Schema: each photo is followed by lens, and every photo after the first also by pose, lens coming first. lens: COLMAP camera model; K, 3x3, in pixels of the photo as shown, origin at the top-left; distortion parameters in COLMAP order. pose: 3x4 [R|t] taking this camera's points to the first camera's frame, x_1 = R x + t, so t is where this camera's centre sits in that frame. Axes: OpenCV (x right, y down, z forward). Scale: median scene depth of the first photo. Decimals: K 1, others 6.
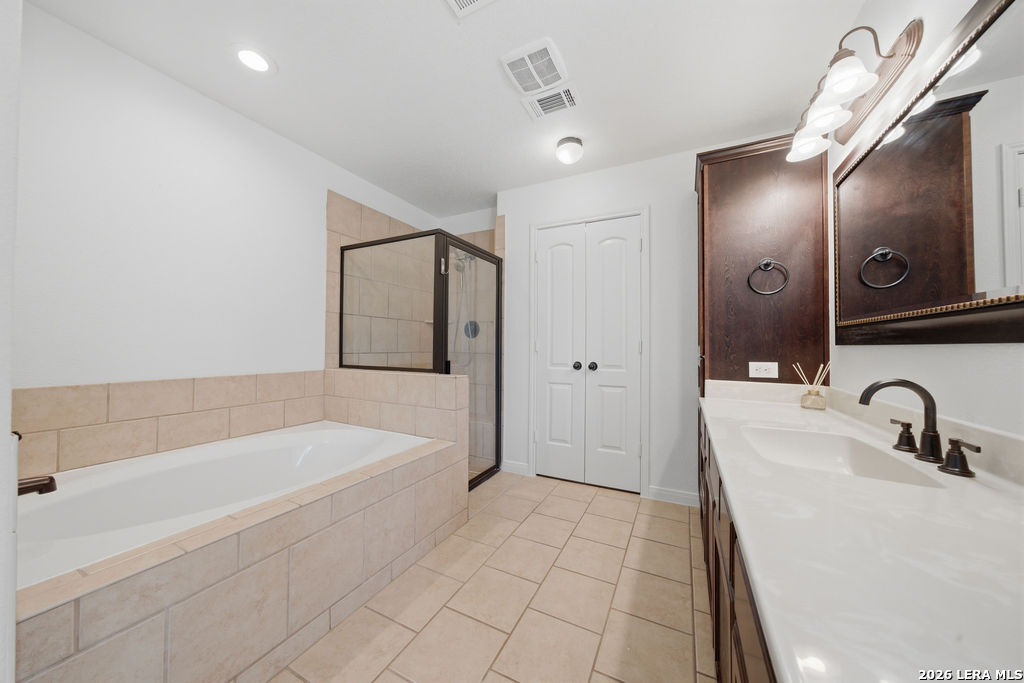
lens RADIAL K [[348.4, 0, 512.0], [0, 348.4, 341.5], [0, 0, 1]] dist [0.001308, -0.000121]
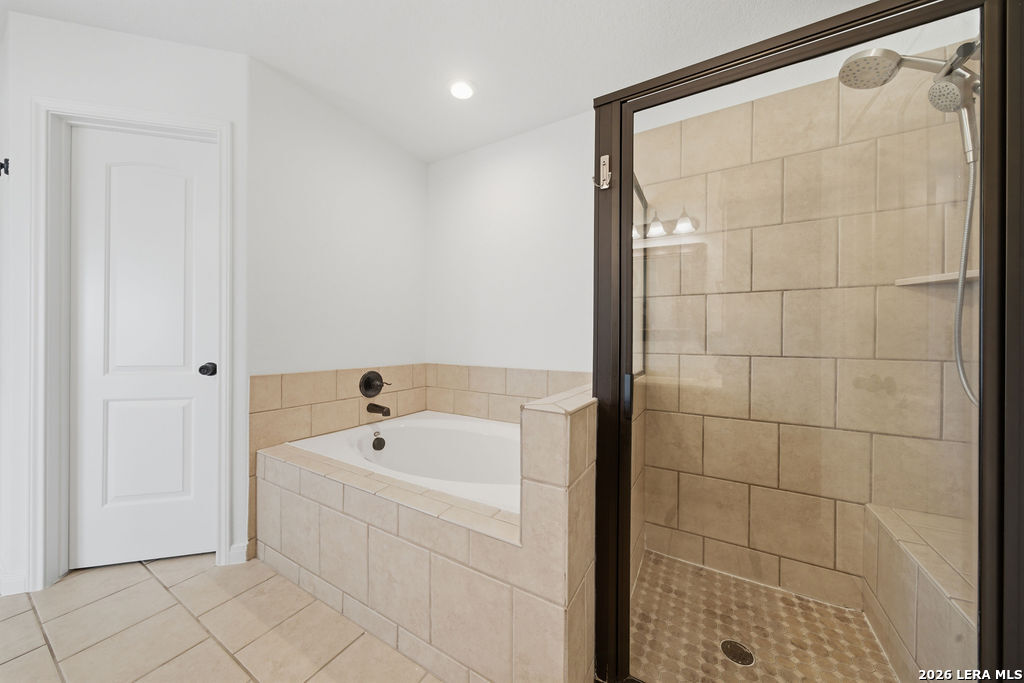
lens RADIAL K [[348.4, 0, 512.0], [0, 348.4, 341.5], [0, 0, 1]] dist [0.001308, -0.000121]
pose [[-0.065121, -0.005723, -0.997861, 0.380879], [0.005872, 0.999964, -0.006118, 0.020964], [0.997860, -0.006258, -0.065085, 1.238085]]
